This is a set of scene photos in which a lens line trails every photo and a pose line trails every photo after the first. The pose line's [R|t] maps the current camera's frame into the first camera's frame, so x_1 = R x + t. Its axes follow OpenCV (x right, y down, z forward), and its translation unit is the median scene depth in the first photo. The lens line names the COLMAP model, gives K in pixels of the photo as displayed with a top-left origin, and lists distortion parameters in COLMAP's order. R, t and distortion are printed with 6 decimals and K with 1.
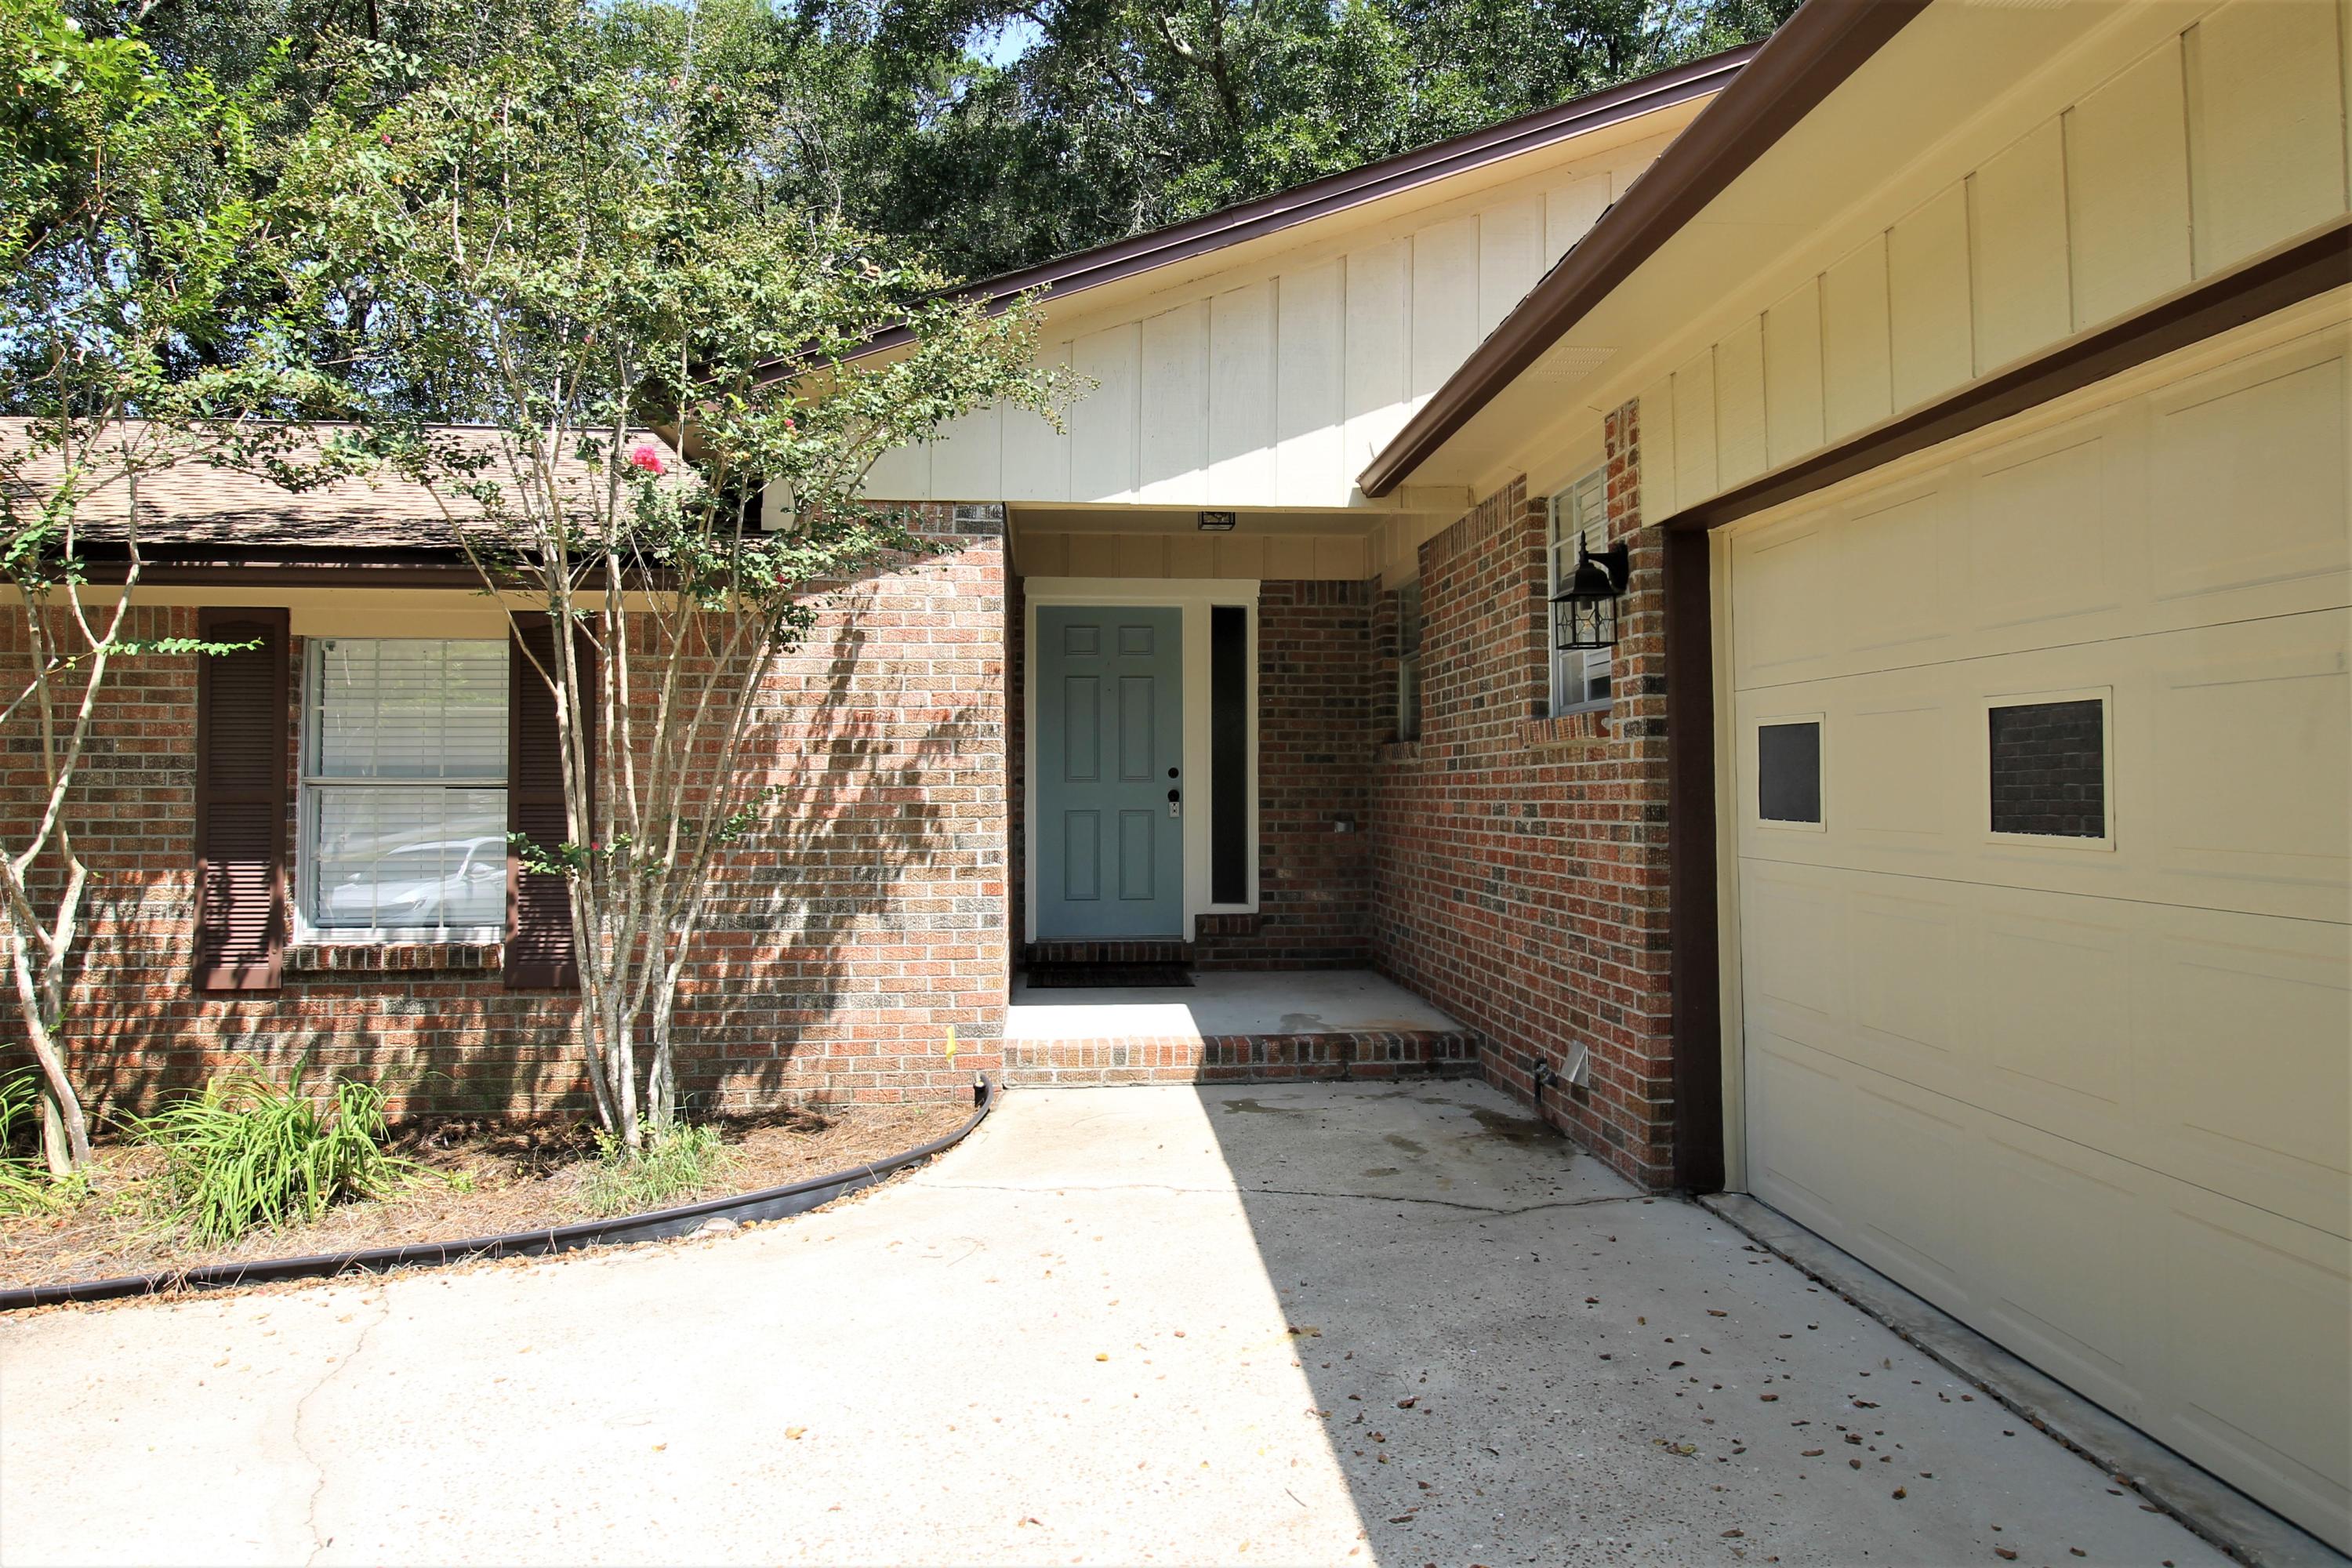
lens RADIAL K [[1513.3, 0, 1191.6], [0, 1513.3, 774.4], [0, 0, 1]] dist [0.007238, 0.000033]
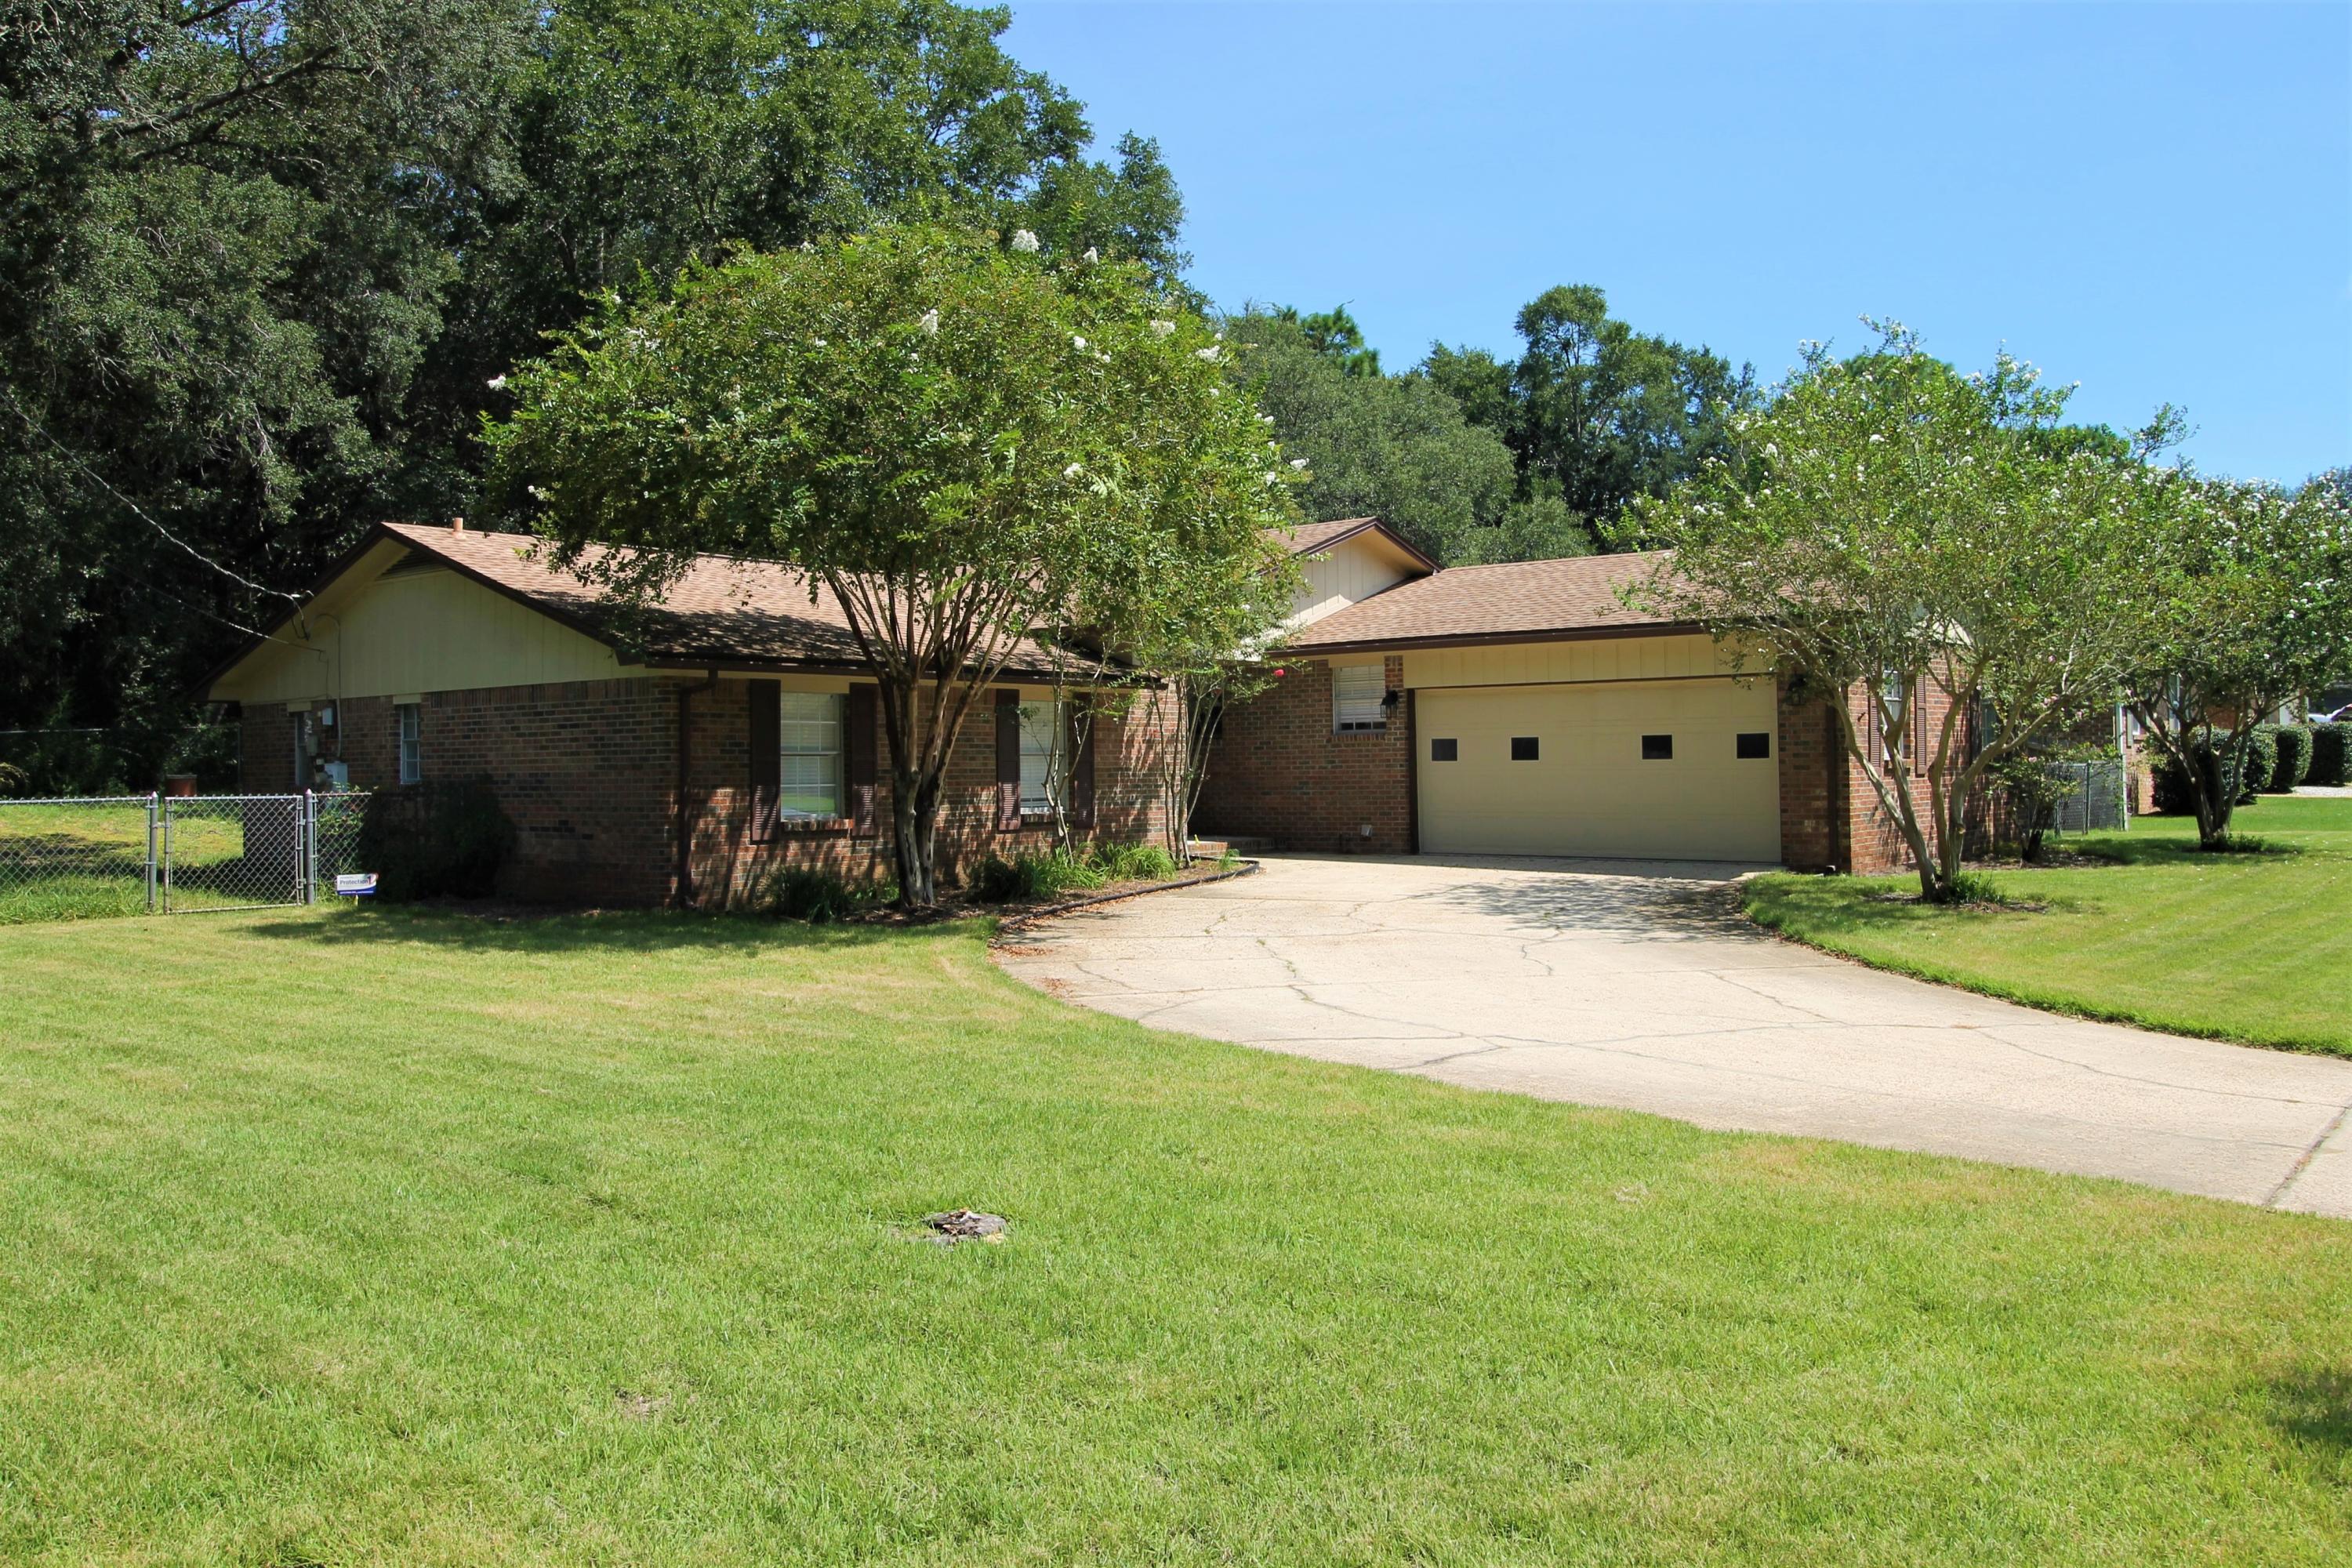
lens RADIAL K [[1859.1, 0, 1187.1], [0, 1859.1, 764.9], [0, 0, 1]] dist [0.014495, 0.001644]
pose [[0.705474, -0.004570, 0.708721, -2.745105], [0.004807, 0.999987, 0.001663, 0.020230], [-0.708720, 0.002234, 0.705486, -1.565977]]
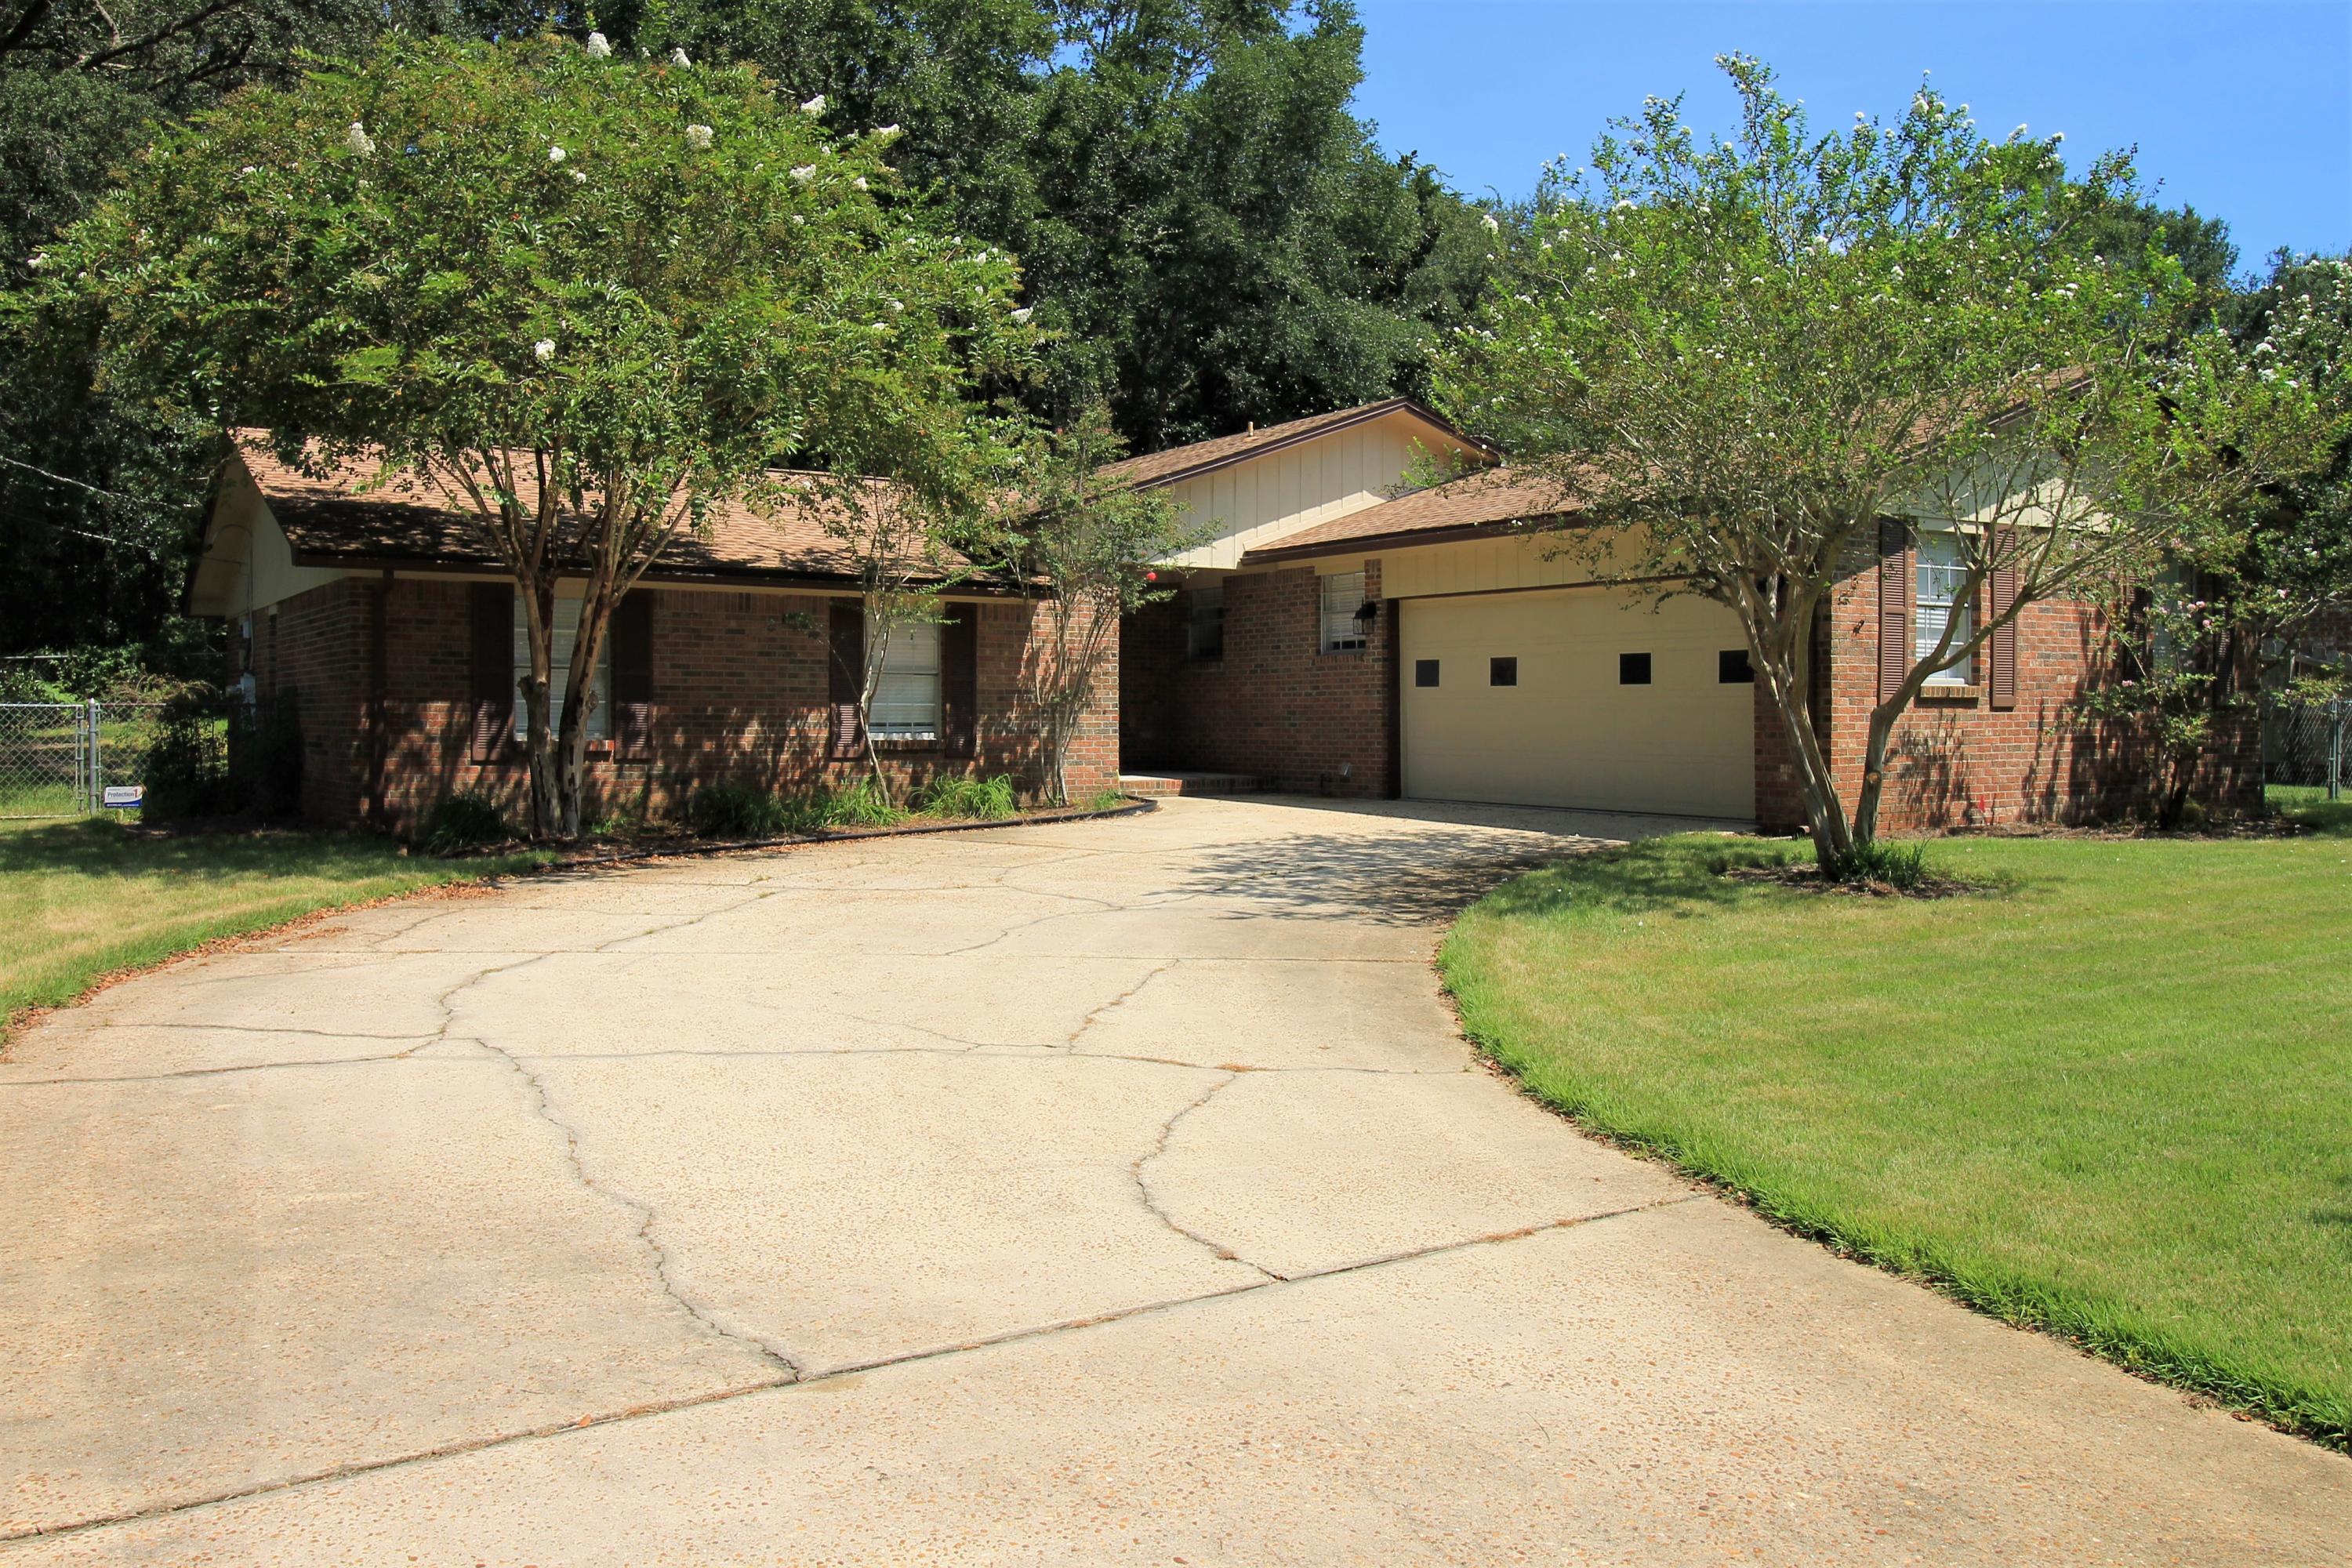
lens RADIAL K [[1859.1, 0, 1187.4], [0, 1859.1, 741.9], [0, 0, 1]] dist [0.014495, 0.001644]
pose [[0.884302, -0.003291, 0.466904, -1.511626], [-0.007075, 0.999766, 0.020446, 0.052709], [-0.466862, -0.021383, 0.884072, -1.830415]]
